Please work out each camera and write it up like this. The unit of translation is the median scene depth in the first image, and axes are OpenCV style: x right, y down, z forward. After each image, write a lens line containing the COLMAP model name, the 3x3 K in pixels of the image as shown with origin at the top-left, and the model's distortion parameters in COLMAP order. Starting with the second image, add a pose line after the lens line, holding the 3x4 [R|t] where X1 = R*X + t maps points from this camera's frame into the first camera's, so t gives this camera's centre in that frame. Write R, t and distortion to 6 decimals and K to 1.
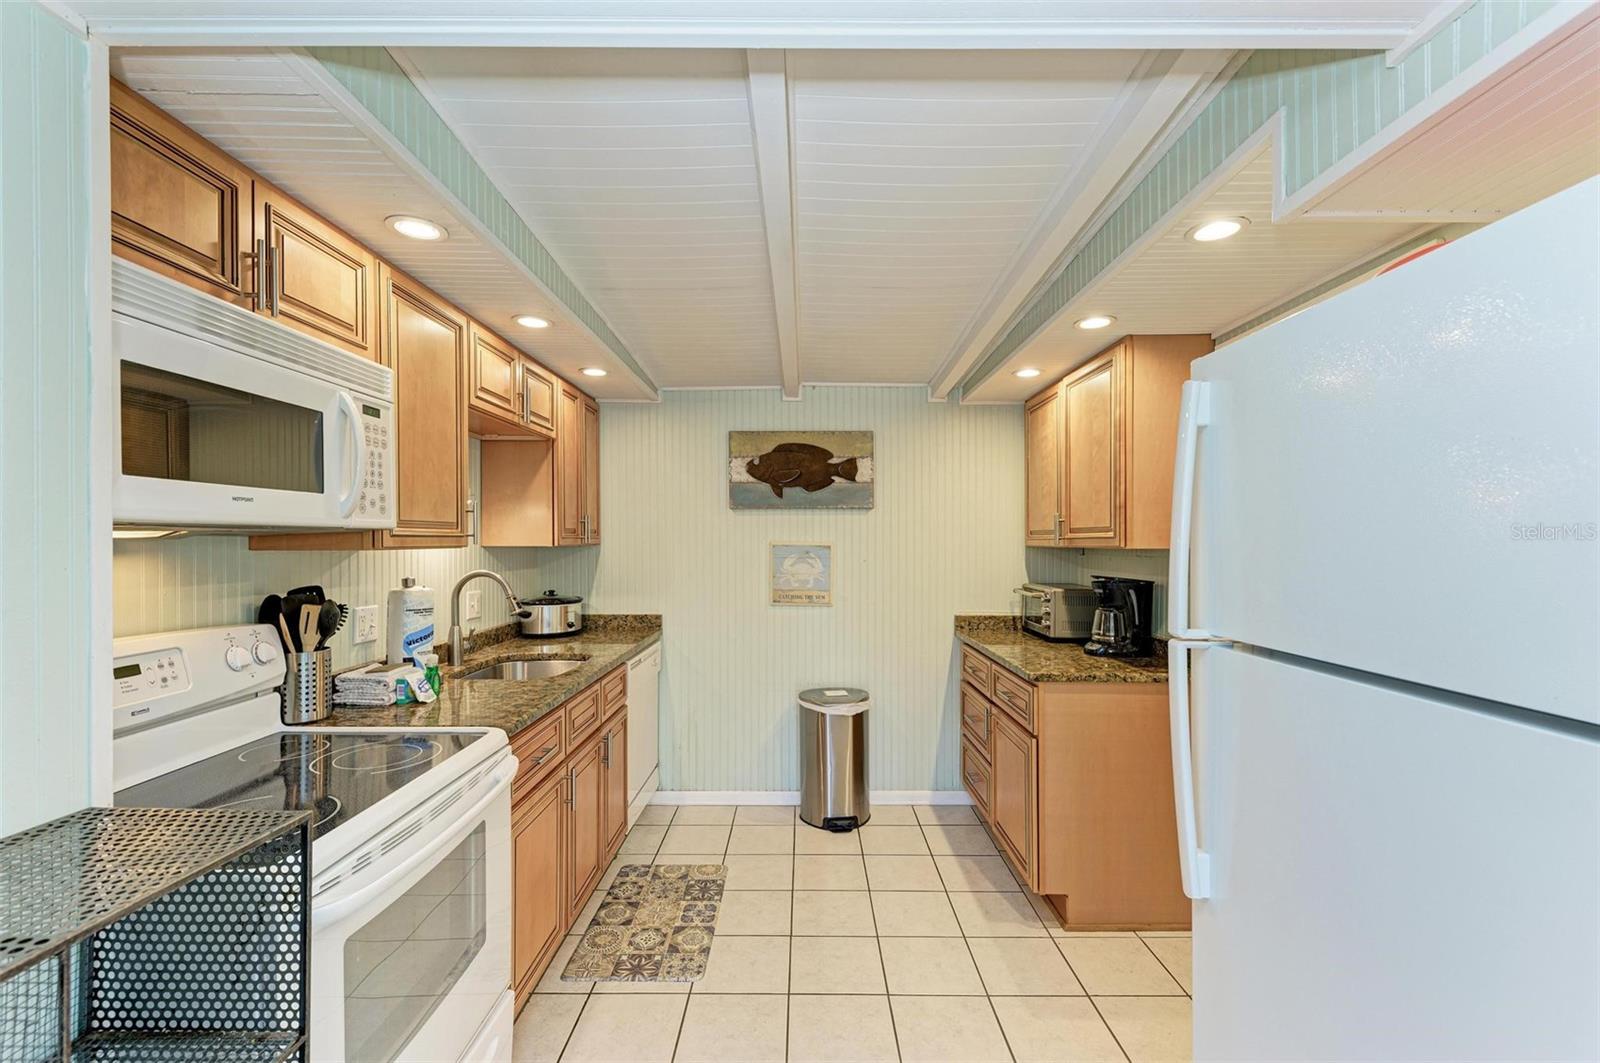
lens RADIAL K [[719.7, 0, 797.5], [0, 719.7, 539.0], [0, 0, 1]] dist [0.025544, -0.000024]
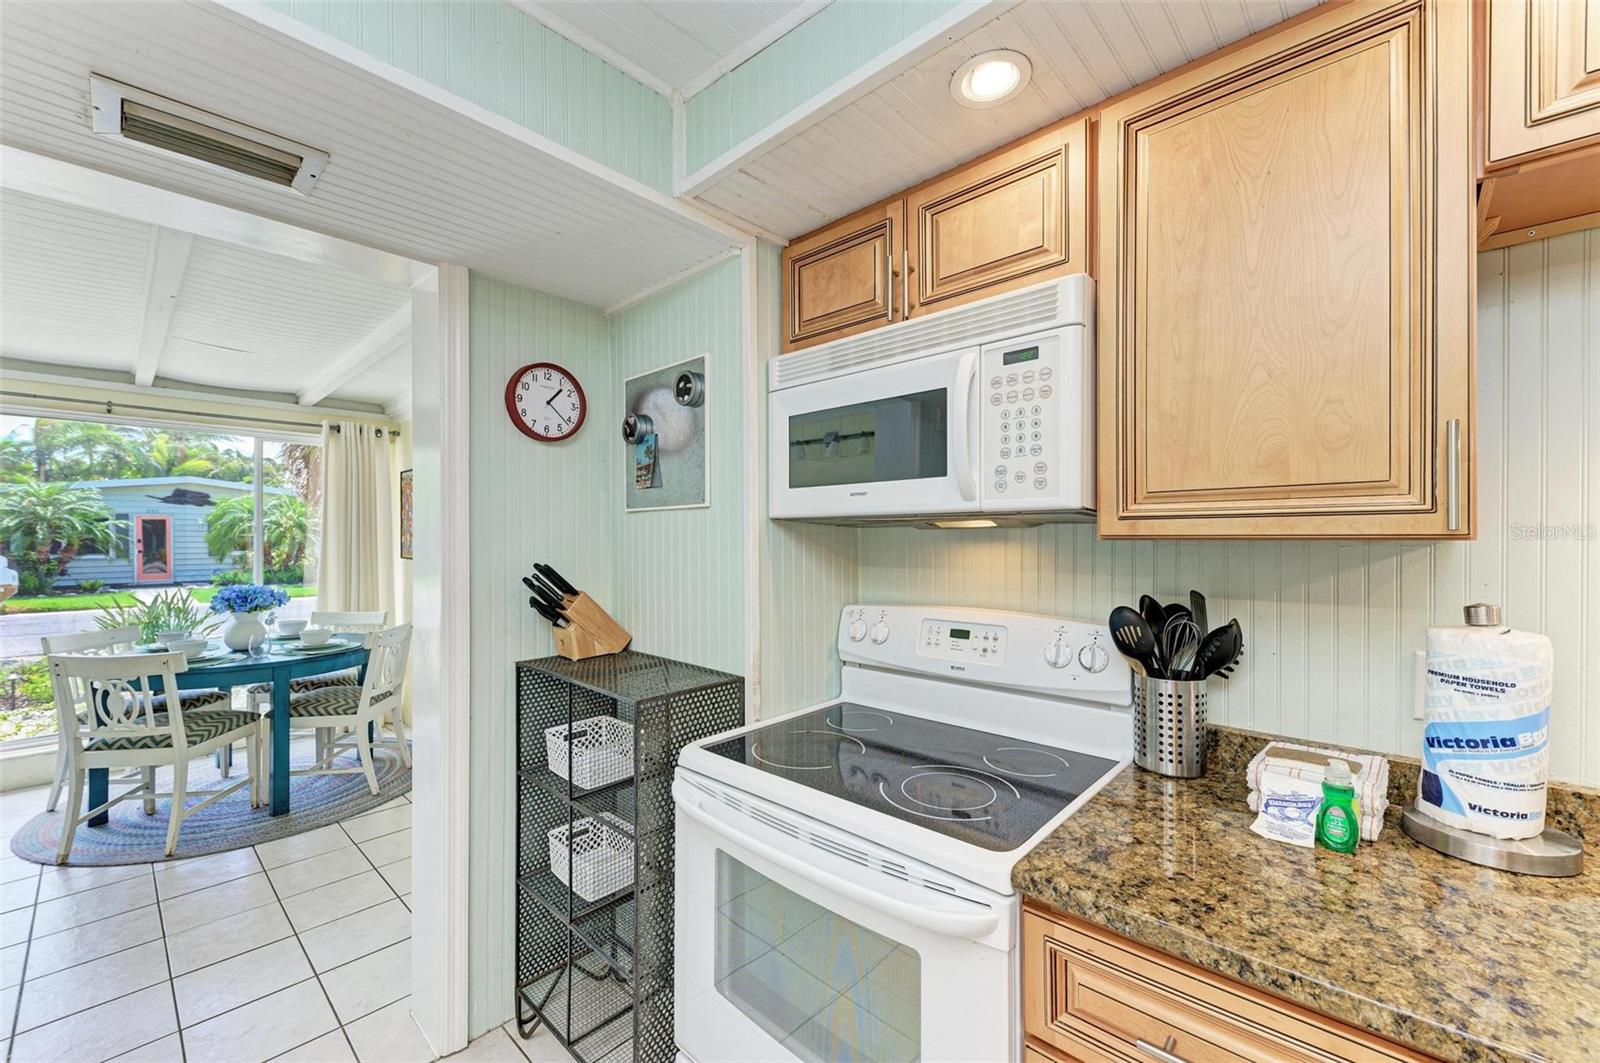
lens RADIAL K [[638.0, 0, 803.7], [0, 638.0, 544.1], [0, 0, 1]] dist [0.000492, -0.000147]
pose [[-0.671254, 0.005914, -0.741204, 0.065298], [0.000402, 0.999971, 0.007615, 0.016905], [0.741228, 0.004813, -0.671236, 1.388071]]
